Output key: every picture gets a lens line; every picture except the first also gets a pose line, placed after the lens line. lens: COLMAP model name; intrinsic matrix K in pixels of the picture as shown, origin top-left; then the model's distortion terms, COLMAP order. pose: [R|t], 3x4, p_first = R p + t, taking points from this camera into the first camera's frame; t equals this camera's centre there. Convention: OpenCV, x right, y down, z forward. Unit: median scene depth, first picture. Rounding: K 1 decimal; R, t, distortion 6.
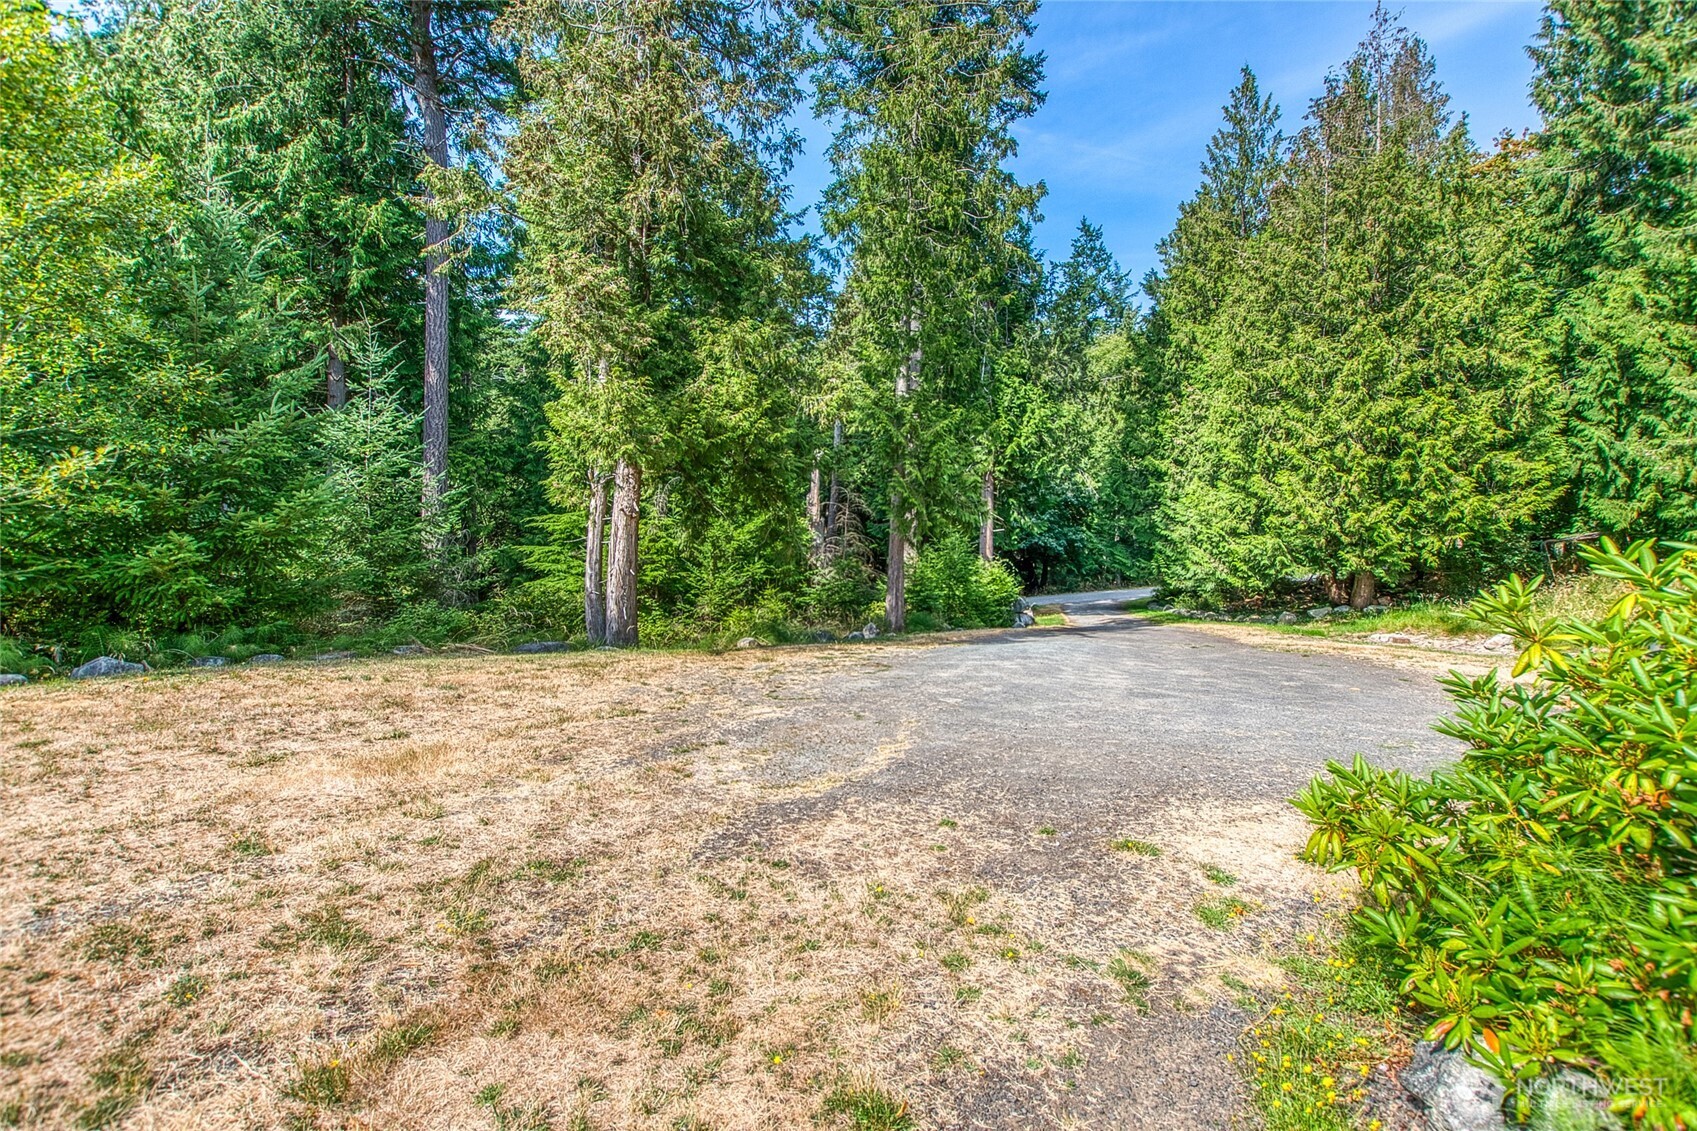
lens RADIAL K [[752.8, 0, 851.1], [0, 752.8, 558.4], [0, 0, 1]] dist [-0.018600, 0.001428]
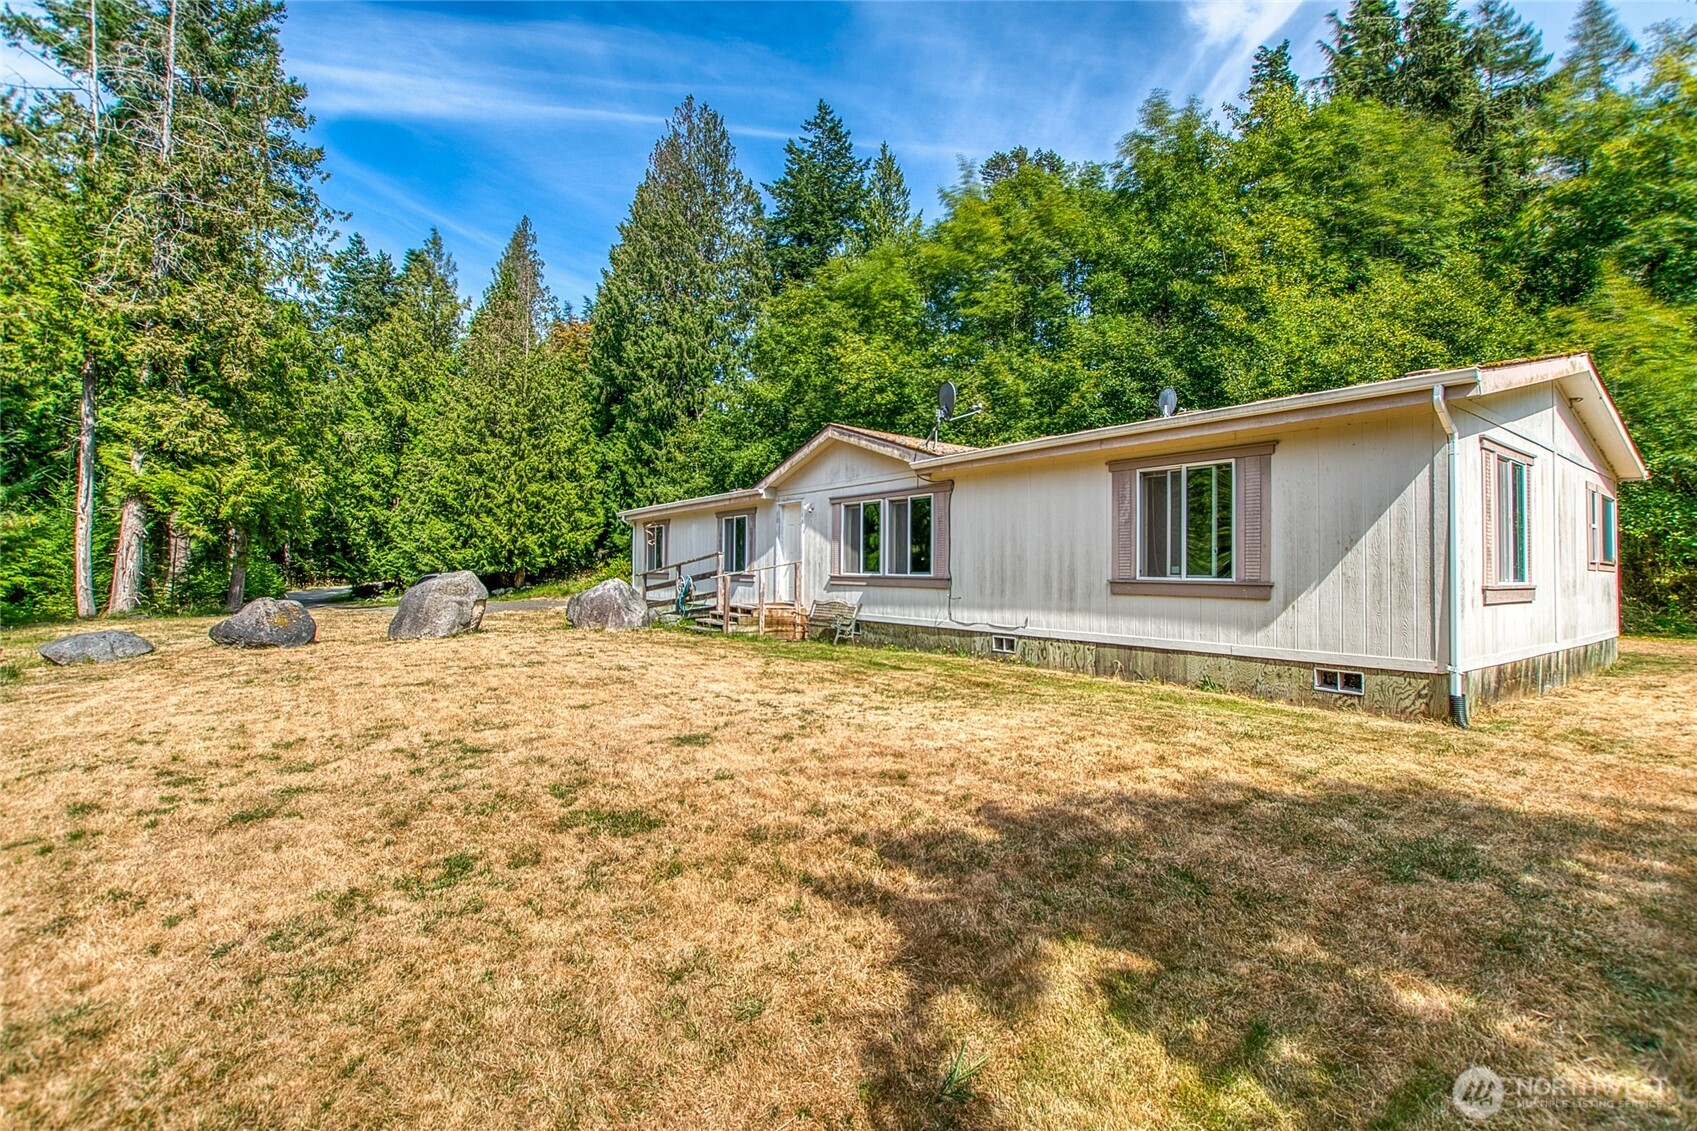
lens RADIAL K [[752.8, 0, 850.2], [0, 752.8, 558.4], [0, 0, 1]] dist [-0.018600, 0.001428]
pose [[0.451778, -0.006312, 0.892108, -0.708256], [0.005369, 0.999976, 0.004356, -0.012911], [-0.892114, 0.002822, 0.451801, -0.679508]]
